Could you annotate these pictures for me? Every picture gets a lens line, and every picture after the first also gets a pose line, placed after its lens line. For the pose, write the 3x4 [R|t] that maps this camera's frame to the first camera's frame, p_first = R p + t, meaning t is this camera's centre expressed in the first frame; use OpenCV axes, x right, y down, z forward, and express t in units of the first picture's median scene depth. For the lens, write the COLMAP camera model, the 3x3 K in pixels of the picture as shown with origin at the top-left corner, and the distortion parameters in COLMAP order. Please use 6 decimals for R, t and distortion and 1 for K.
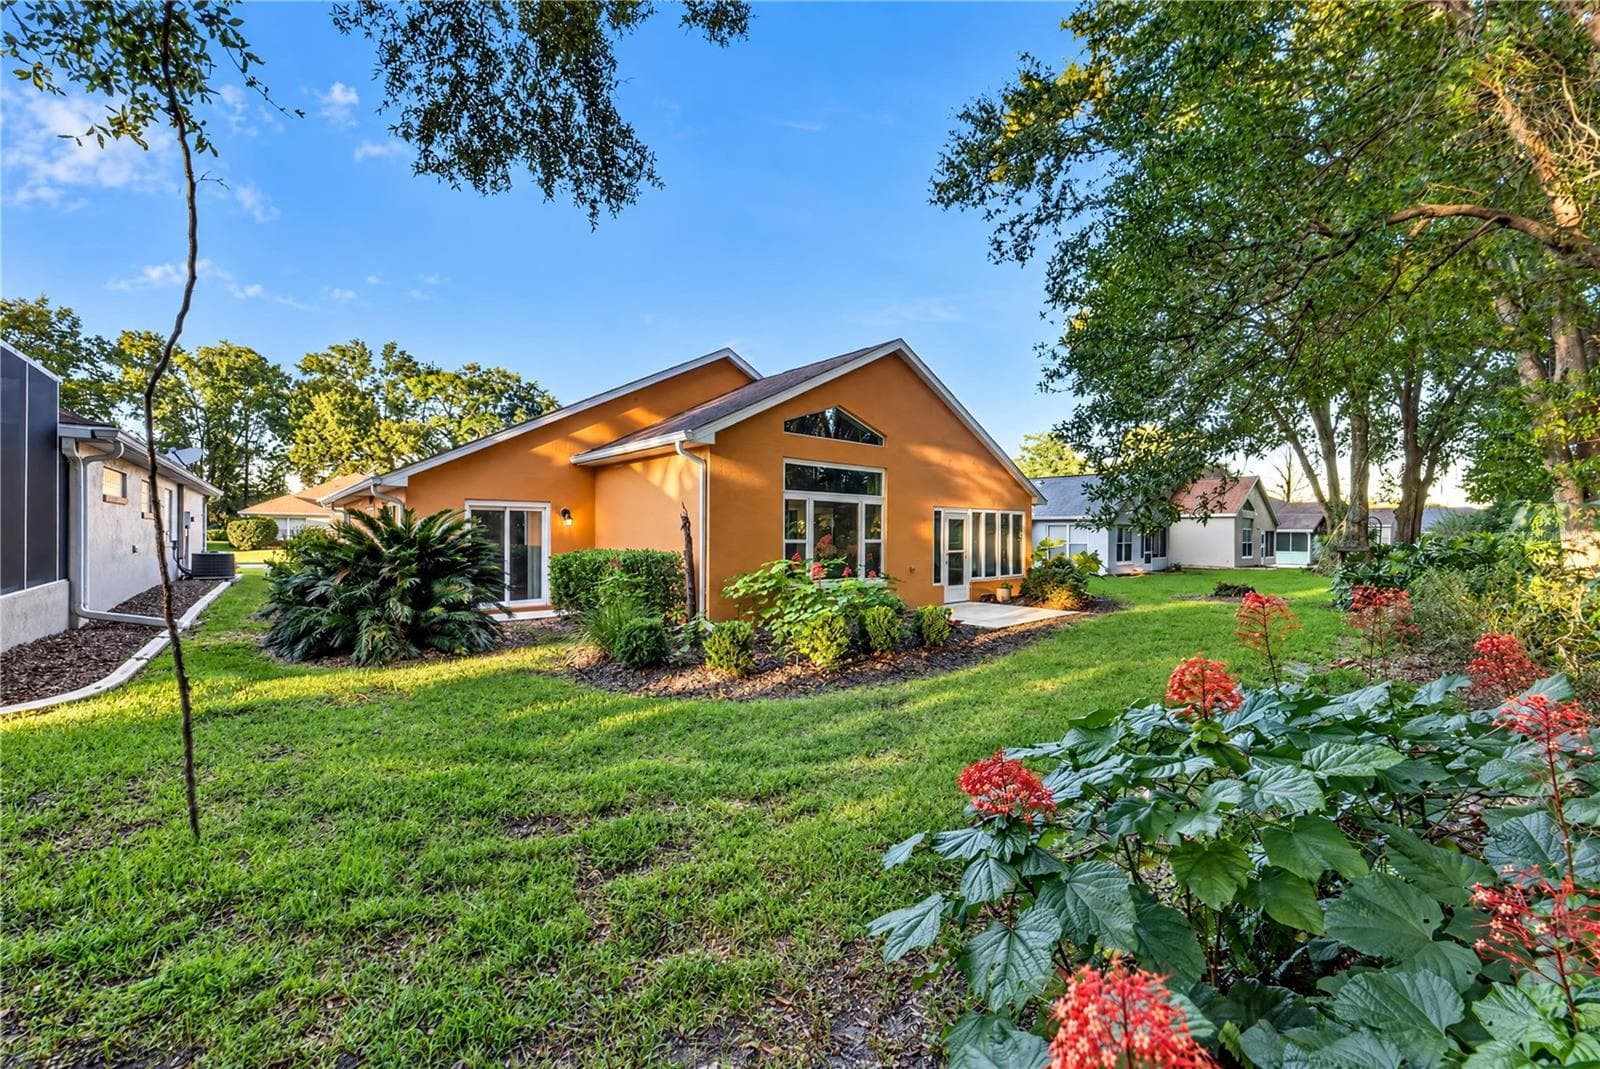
lens RADIAL K [[620.4, 0, 804.2], [0, 620.4, 534.5], [0, 0, 1]] dist [-0.035789, 0.007686]
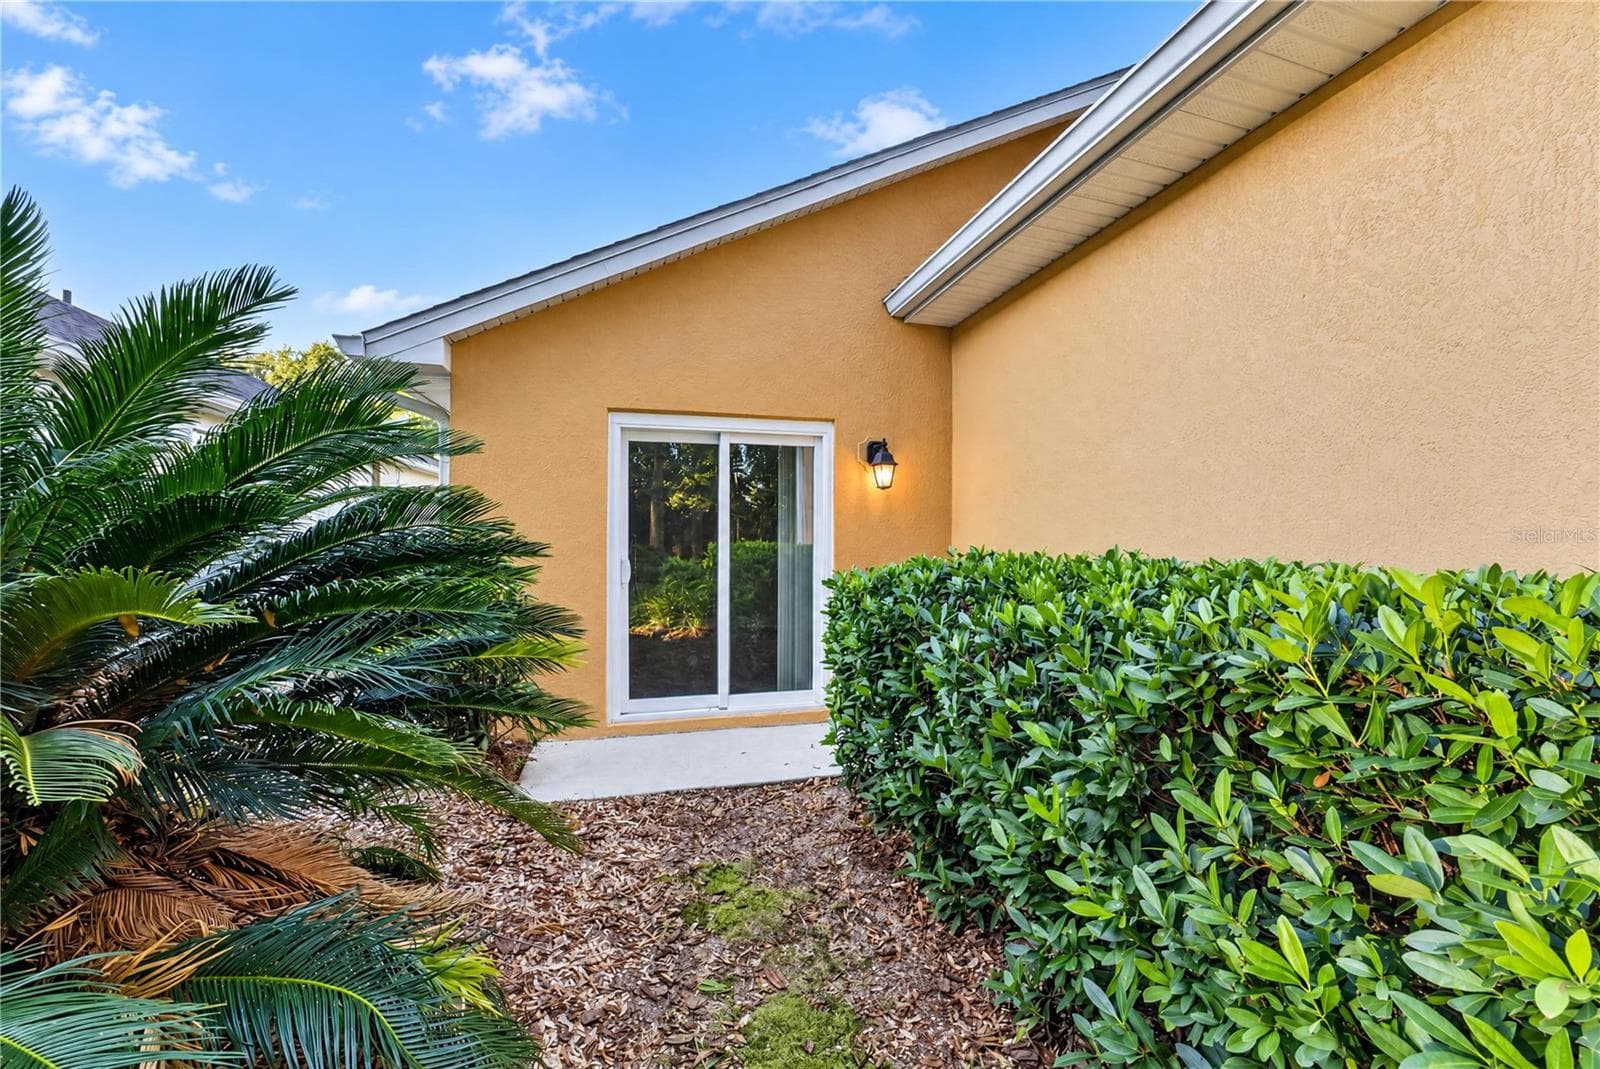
lens RADIAL K [[620.4, 0, 804.2], [0, 620.4, 534.5], [0, 0, 1]] dist [-0.035789, 0.007686]
pose [[0.896060, 0.002253, -0.443928, -0.237061], [0.004156, 0.999901, 0.013465, 0.009291], [0.443914, -0.013910, 0.895961, 0.587218]]
